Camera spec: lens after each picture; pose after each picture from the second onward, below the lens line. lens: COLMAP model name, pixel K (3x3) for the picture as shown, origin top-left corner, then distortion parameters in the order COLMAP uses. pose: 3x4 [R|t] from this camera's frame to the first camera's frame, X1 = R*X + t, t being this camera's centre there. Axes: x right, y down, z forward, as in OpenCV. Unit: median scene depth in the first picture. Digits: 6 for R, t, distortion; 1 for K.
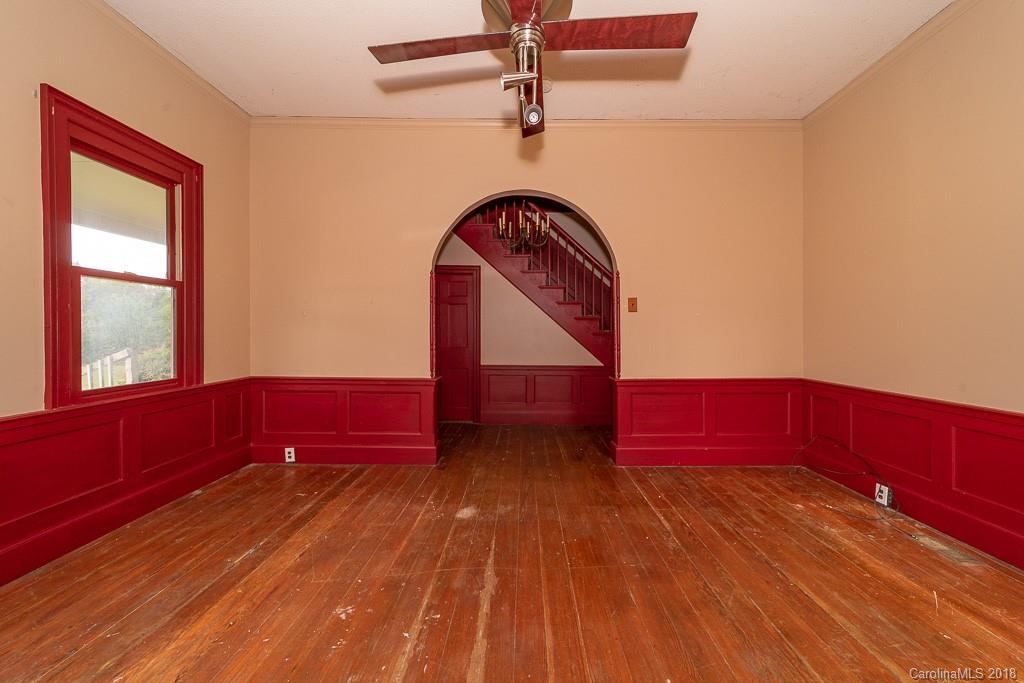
lens RADIAL K [[350.9, 0, 516.1], [0, 350.9, 336.2], [0, 0, 1]] dist [0.000886, 0.000009]
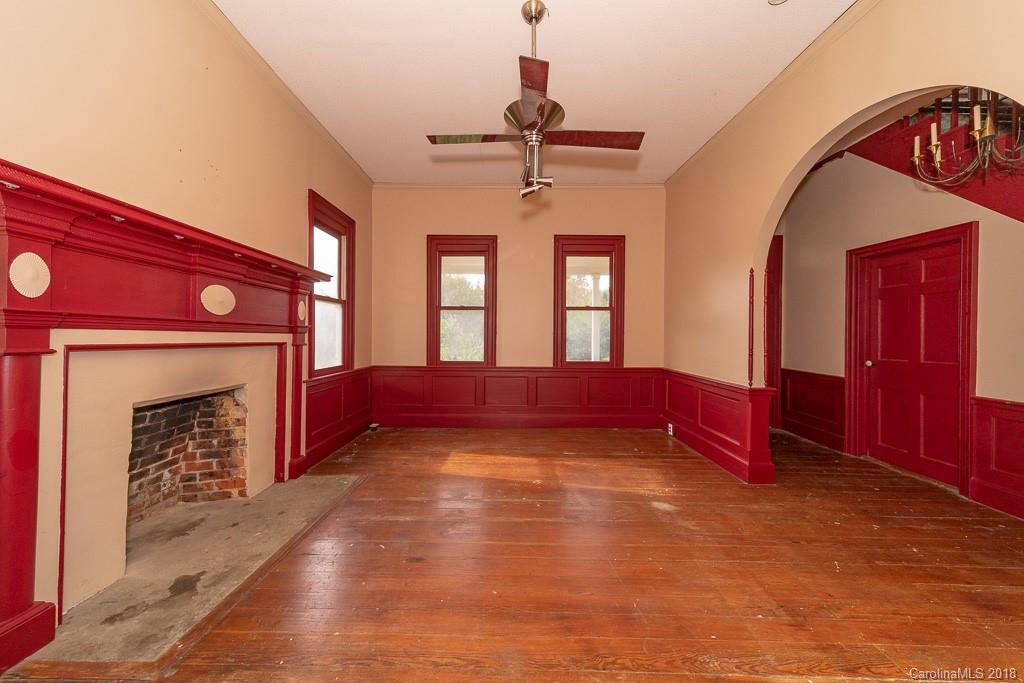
lens RADIAL K [[350.9, 0, 516.1], [0, 350.9, 336.2], [0, 0, 1]] dist [0.000886, 0.000009]
pose [[0.051053, 0.002639, -0.998692, 0.873363], [-0.014487, 0.999893, 0.001901, -0.004285], [0.998591, 0.014371, 0.051086, 0.486501]]
